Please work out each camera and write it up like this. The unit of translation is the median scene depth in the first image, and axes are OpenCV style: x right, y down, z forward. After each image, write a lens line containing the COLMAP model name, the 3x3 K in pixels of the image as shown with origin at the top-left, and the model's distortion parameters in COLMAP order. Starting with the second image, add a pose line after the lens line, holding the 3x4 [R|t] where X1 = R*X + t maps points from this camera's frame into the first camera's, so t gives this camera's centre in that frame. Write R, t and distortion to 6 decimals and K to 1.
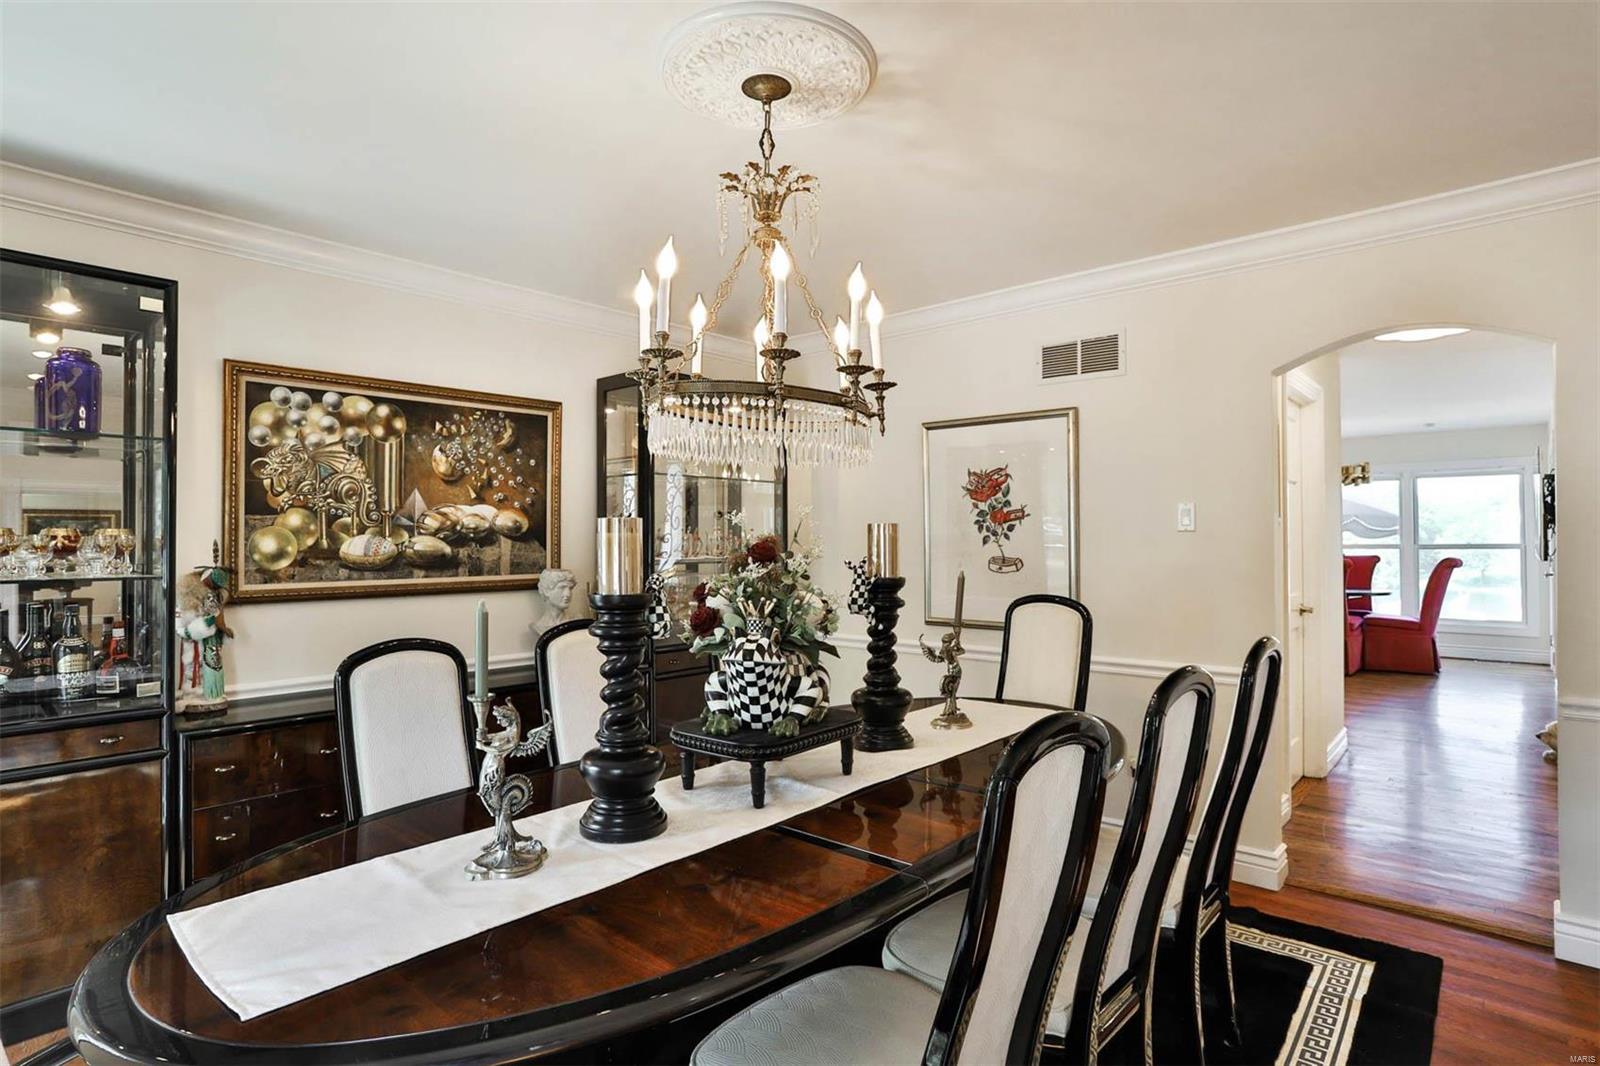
lens RADIAL K [[821.6, 0, 813.2], [0, 821.6, 531.9], [0, 0, 1]] dist [-0.051331, 0.028627]
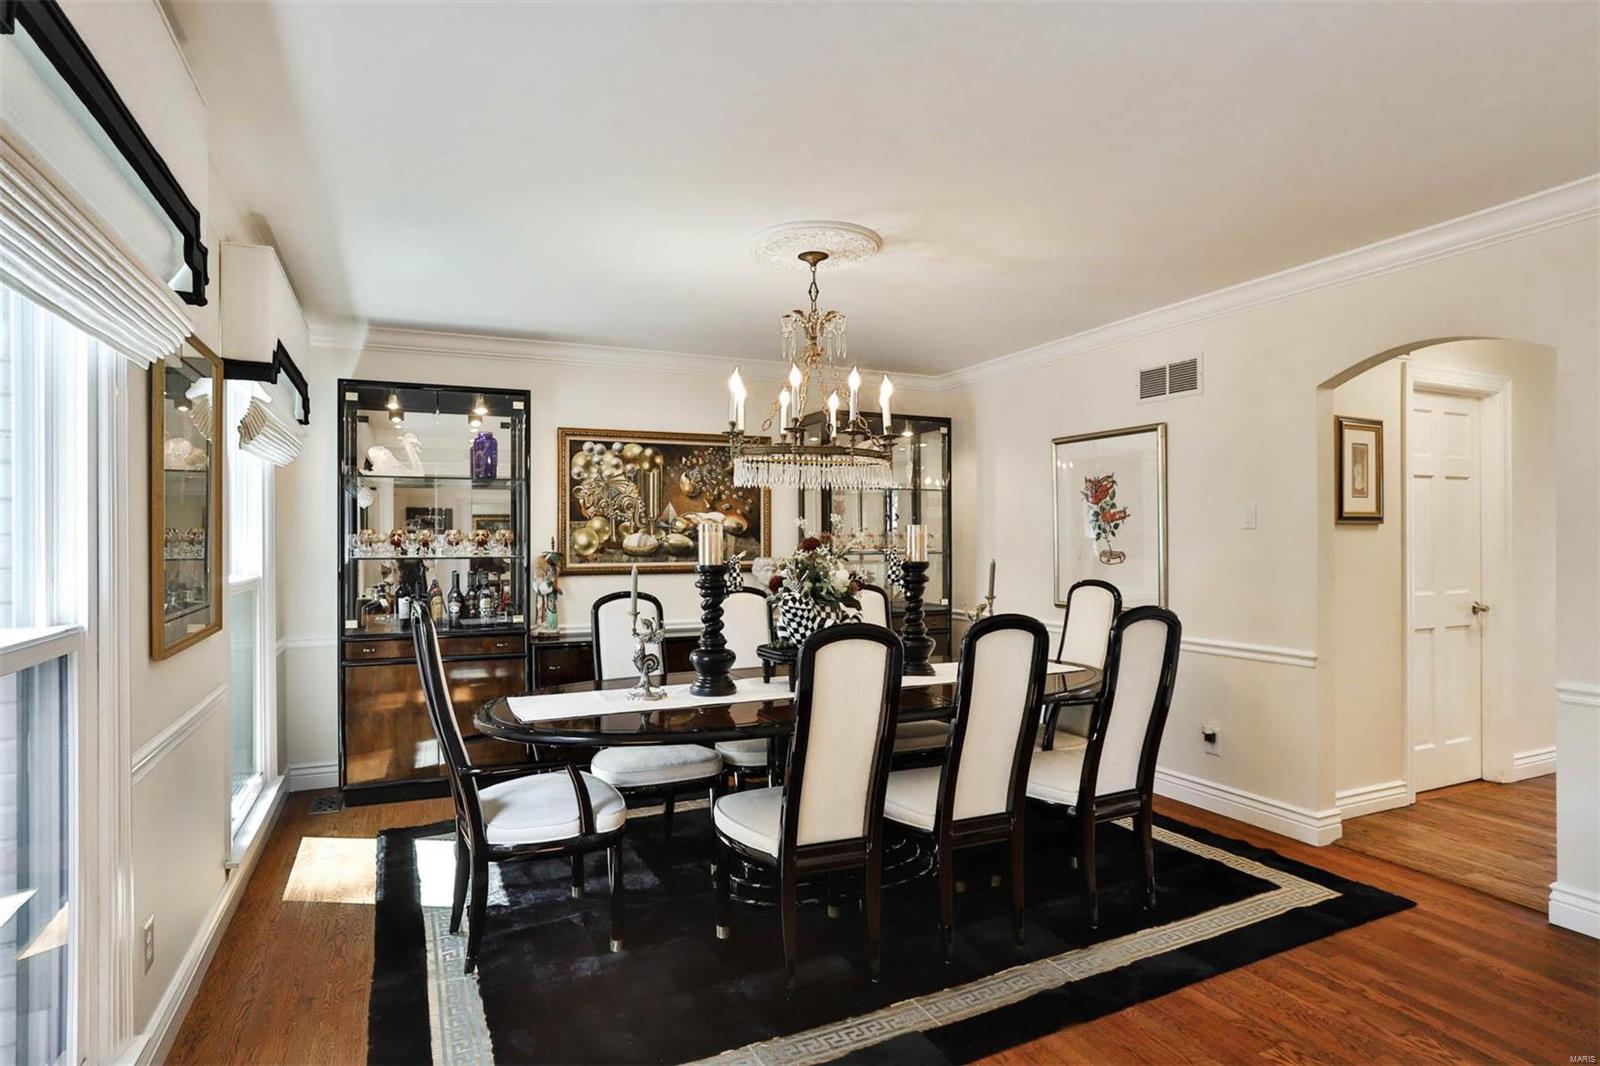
lens RADIAL K [[821.6, 0, 793.4], [0, 821.6, 536.4], [0, 0, 1]] dist [-0.051331, 0.028627]
pose [[0.918165, -0.000224, -0.396199, 0.373615], [0.003440, 0.999967, 0.007406, -0.001025], [0.396184, -0.008163, 0.918135, -0.349881]]
